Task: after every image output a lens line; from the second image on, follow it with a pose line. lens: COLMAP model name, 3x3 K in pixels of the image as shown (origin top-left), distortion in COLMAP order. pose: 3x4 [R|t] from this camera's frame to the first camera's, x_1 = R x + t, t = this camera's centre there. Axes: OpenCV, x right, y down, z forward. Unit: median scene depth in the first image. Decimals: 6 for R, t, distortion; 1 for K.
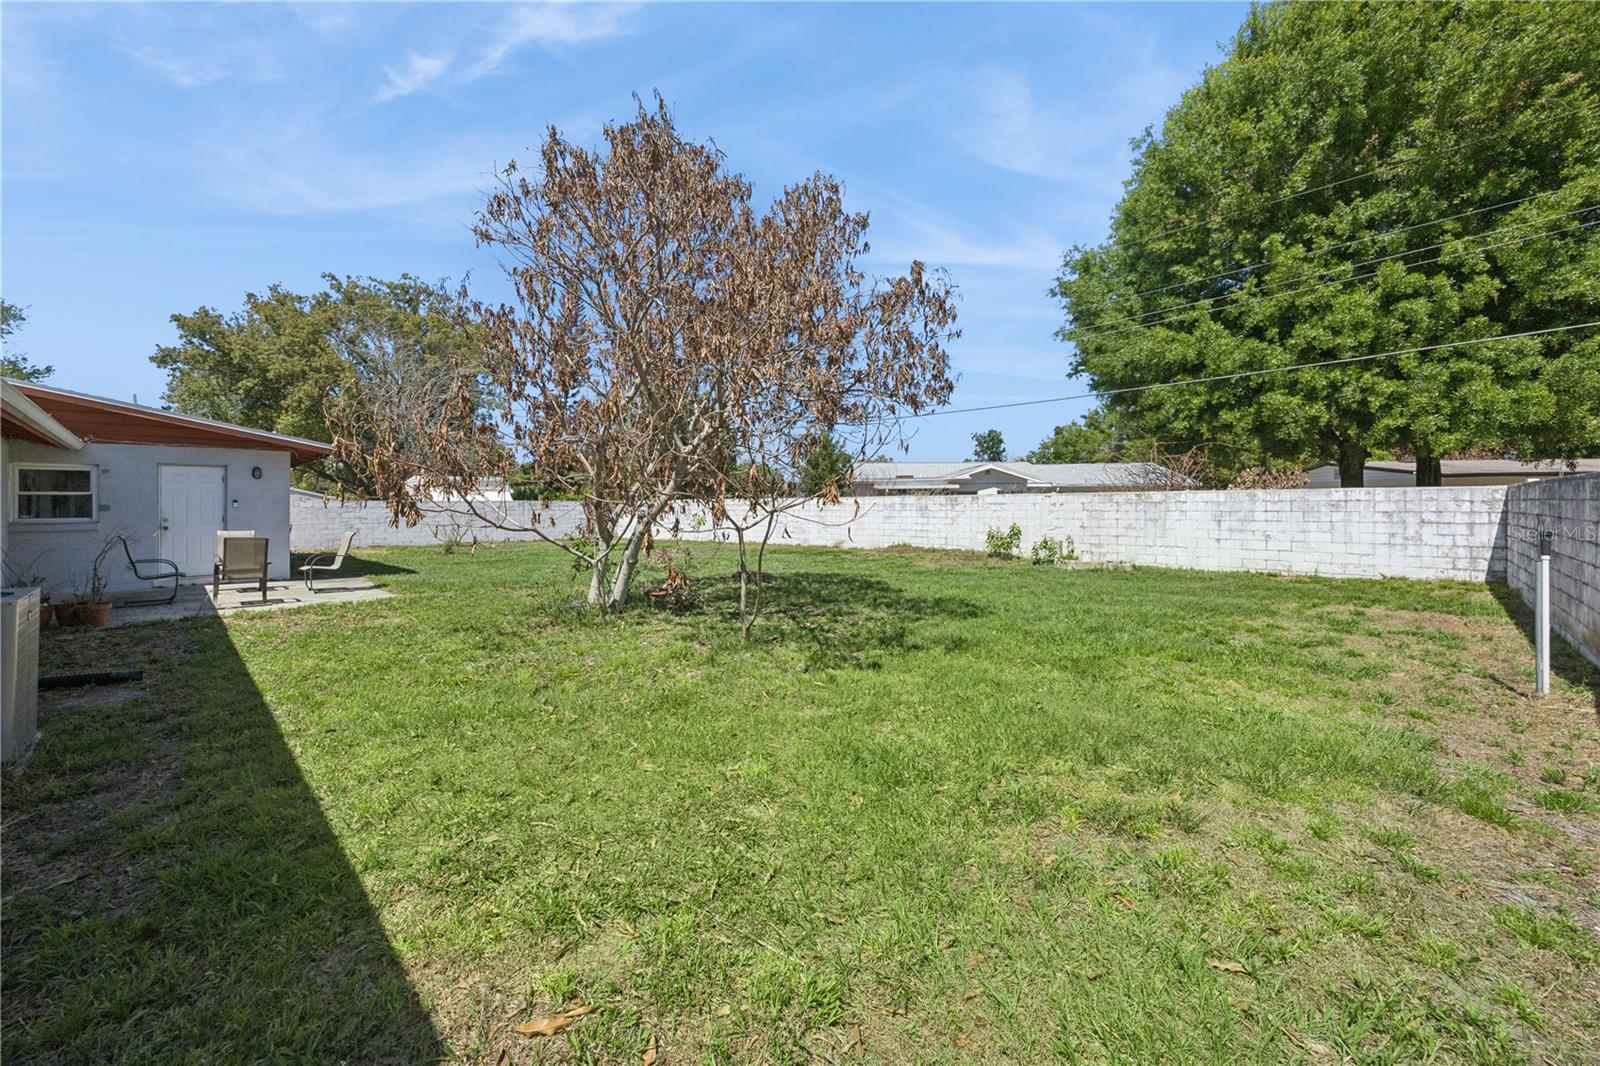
lens RADIAL K [[600.3, 0, 799.2], [0, 600.3, 521.5], [0, 0, 1]] dist [0.001829, 0.000224]
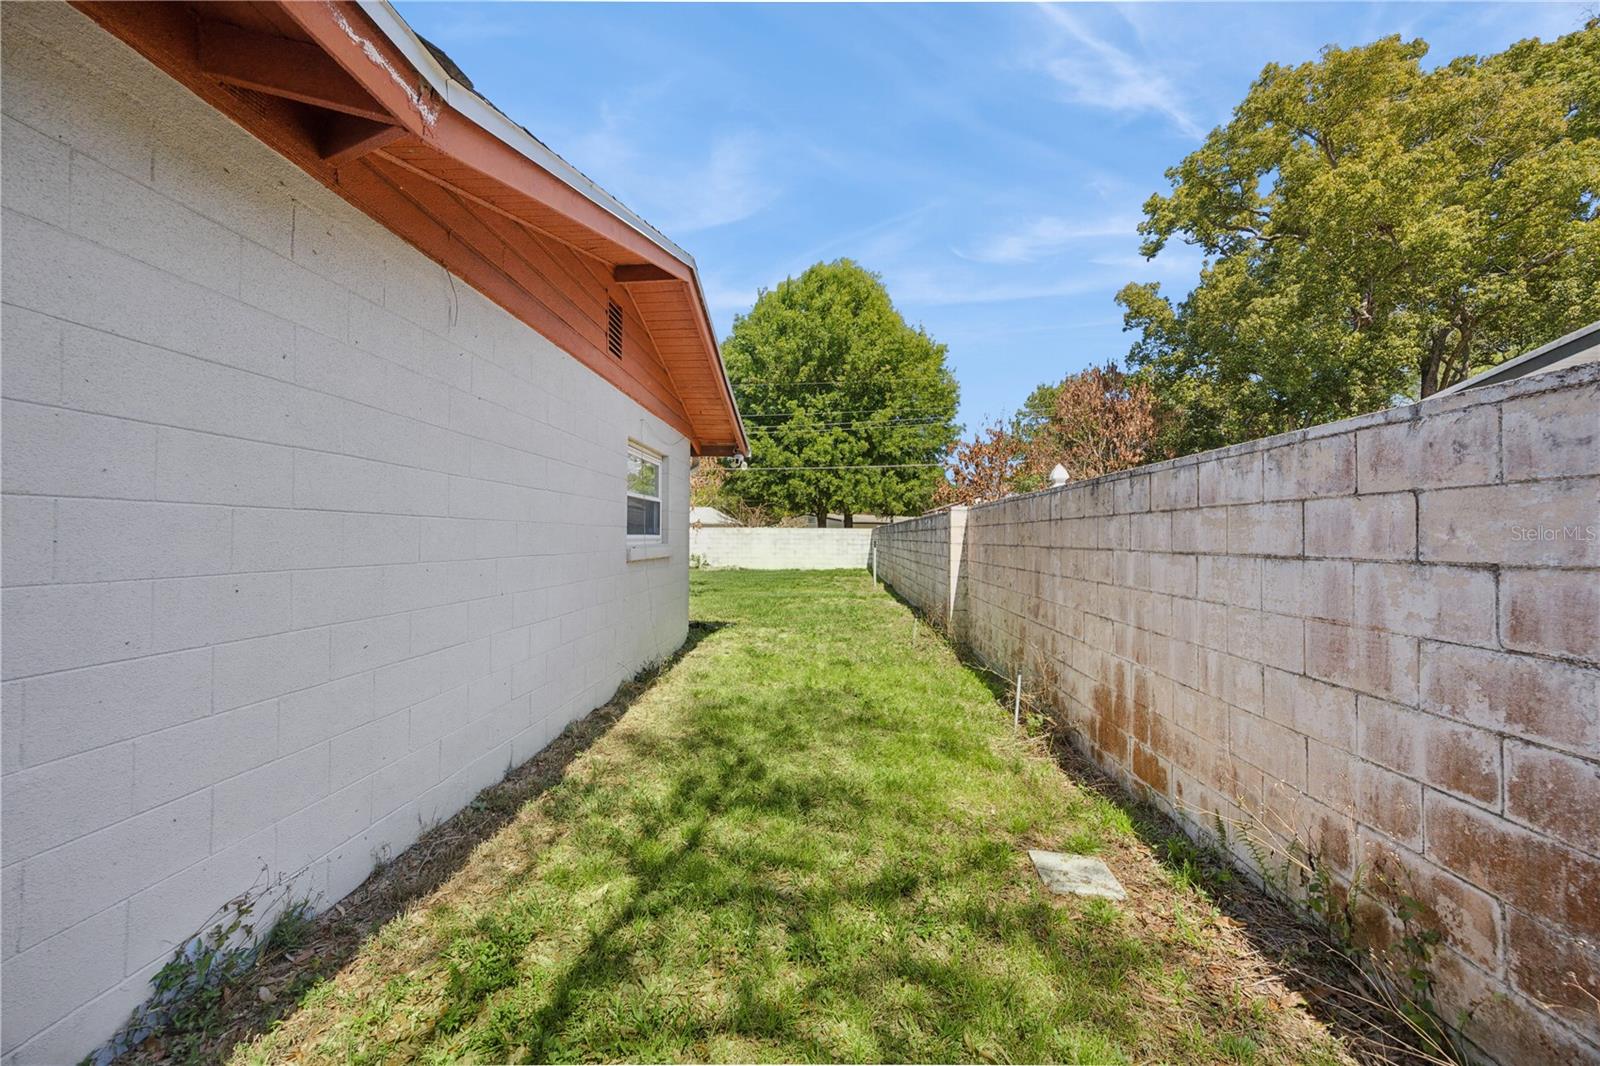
lens RADIAL K [[628.7, 0, 789.4], [0, 628.7, 544.6], [0, 0, 1]] dist [-0.000252, 0.000018]
pose [[0.753686, 0.007371, 0.657194, -0.621339], [0.002961, 0.999889, -0.014611, 0.034496], [-0.657228, 0.012958, 0.753580, -0.582701]]
